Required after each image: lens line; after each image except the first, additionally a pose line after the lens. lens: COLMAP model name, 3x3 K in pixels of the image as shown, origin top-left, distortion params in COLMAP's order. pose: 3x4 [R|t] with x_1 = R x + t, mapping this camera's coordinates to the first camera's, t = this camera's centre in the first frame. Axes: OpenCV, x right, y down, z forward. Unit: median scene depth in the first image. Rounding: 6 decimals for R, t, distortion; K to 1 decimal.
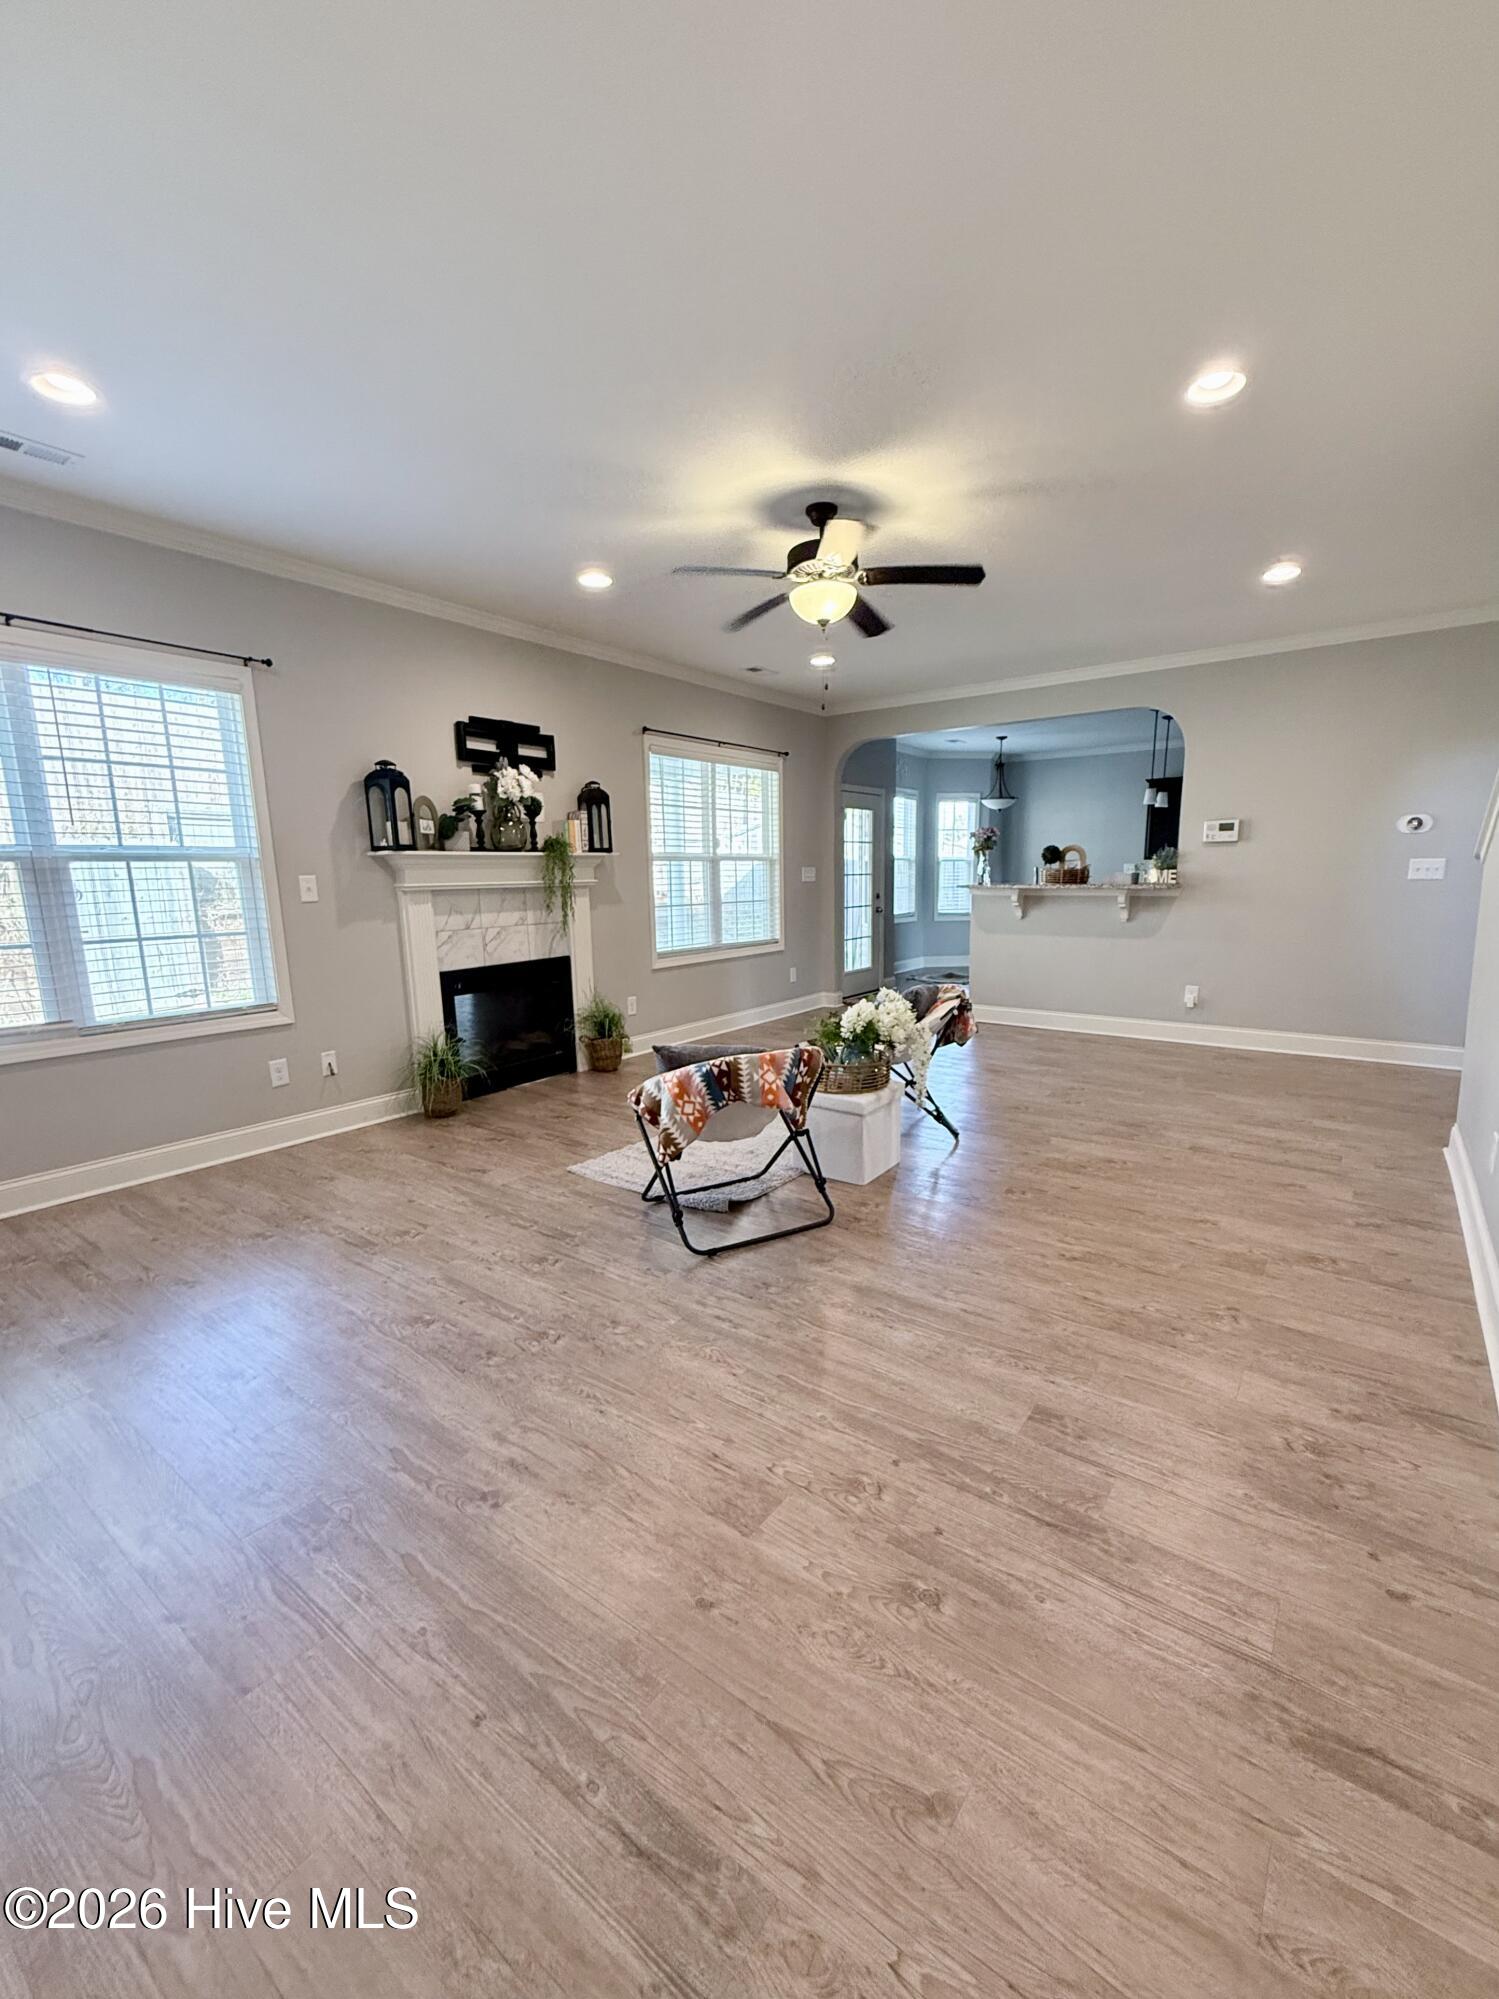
lens RADIAL K [[819.0, 0, 744.9], [0, 819.0, 1023.6], [0, 0, 1]] dist [-0.024252, 0.000140]
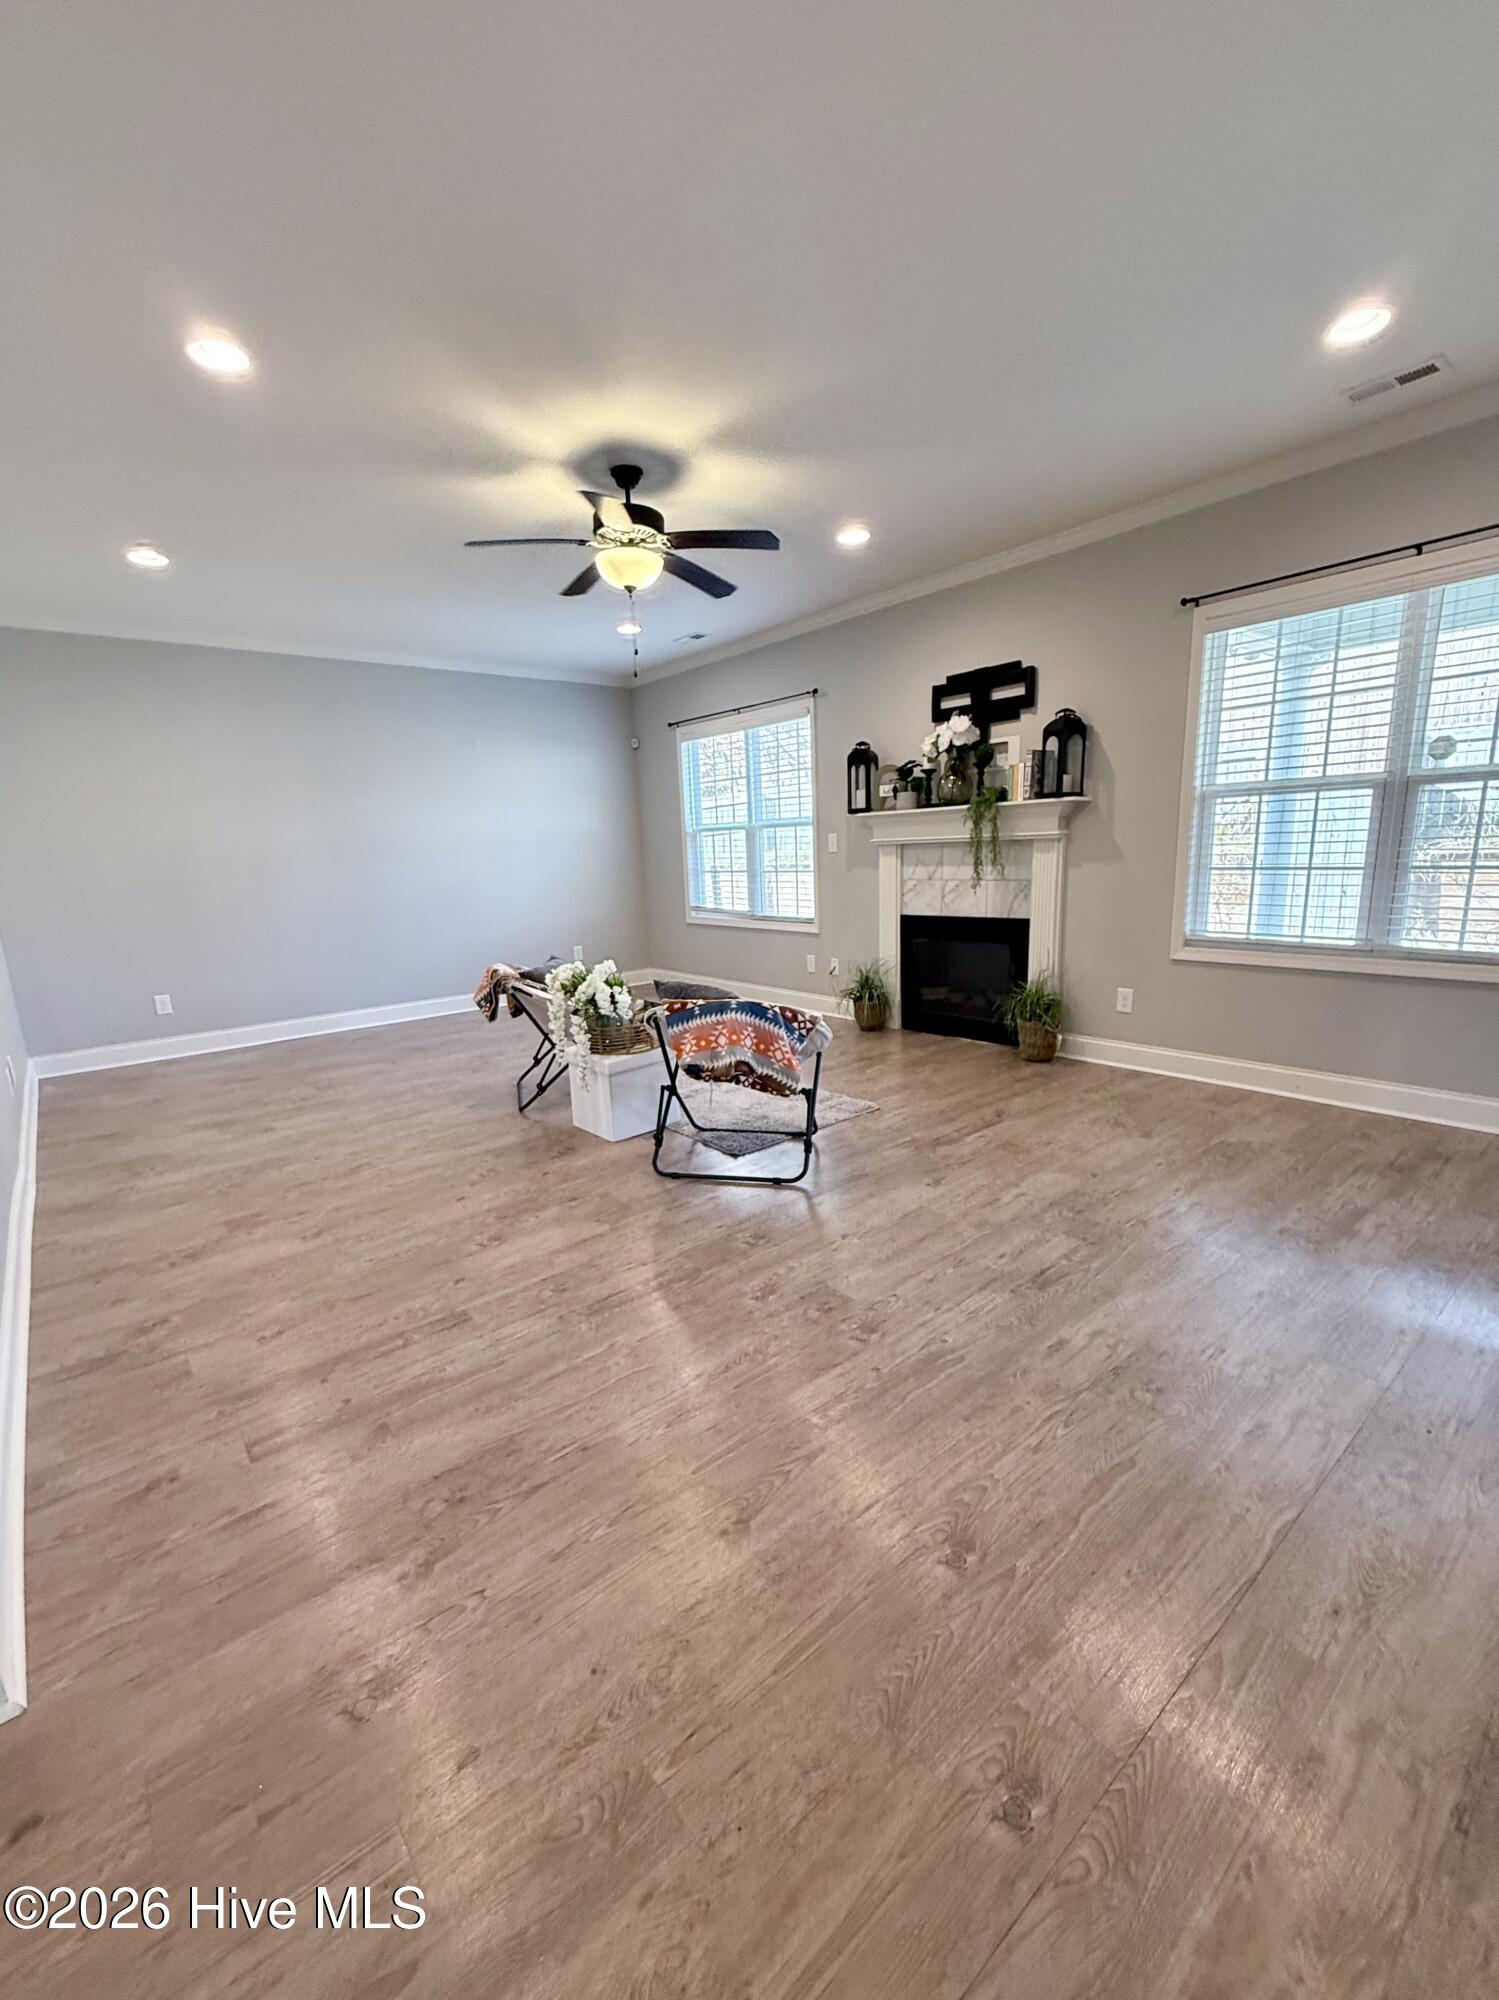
lens RADIAL K [[863.1, 0, 759.8], [0, 863.1, 1012.7], [0, 0, 1]] dist [-0.001723, -0.000603]
pose [[-0.220276, 0.208925, -0.952800, 0.843924], [-0.130443, 0.961710, 0.241036, -0.193179], [0.966676, 0.177381, -0.184589, 1.023977]]
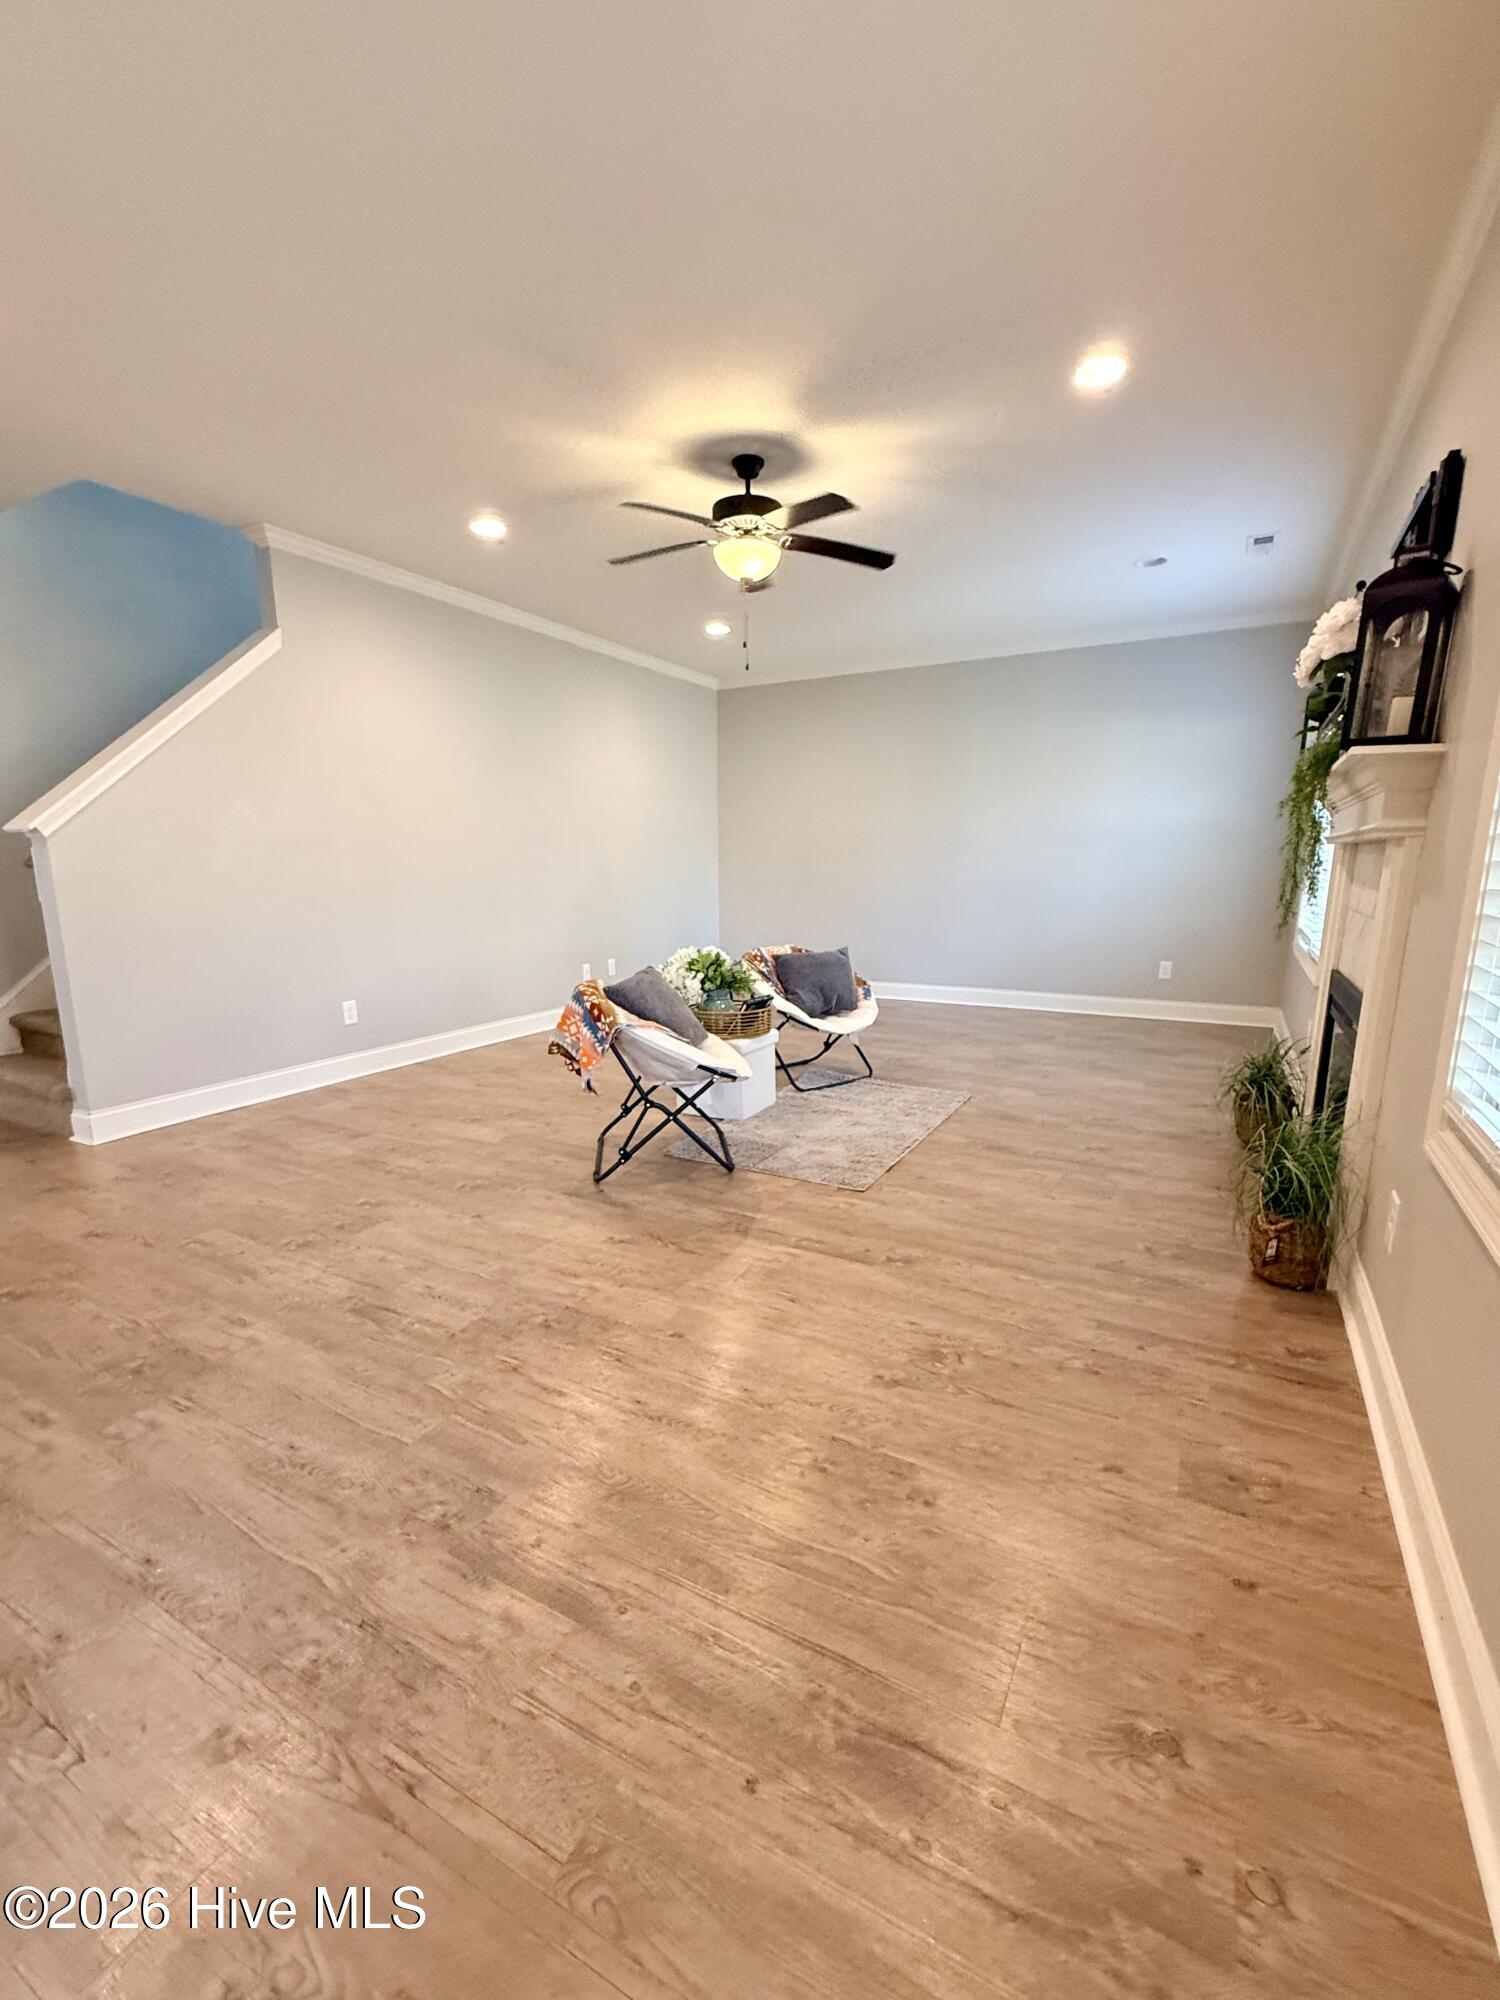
lens RADIAL K [[859.4, 0, 722.1], [0, 859.4, 1027.8], [0, 0, 1]] dist [-0.004015, -0.000099]
pose [[-0.992063, 0.047316, -0.116504, 0.195016], [0.001826, 0.931827, 0.362898, -0.261476], [0.125732, 0.359805, -0.924517, 1.540120]]
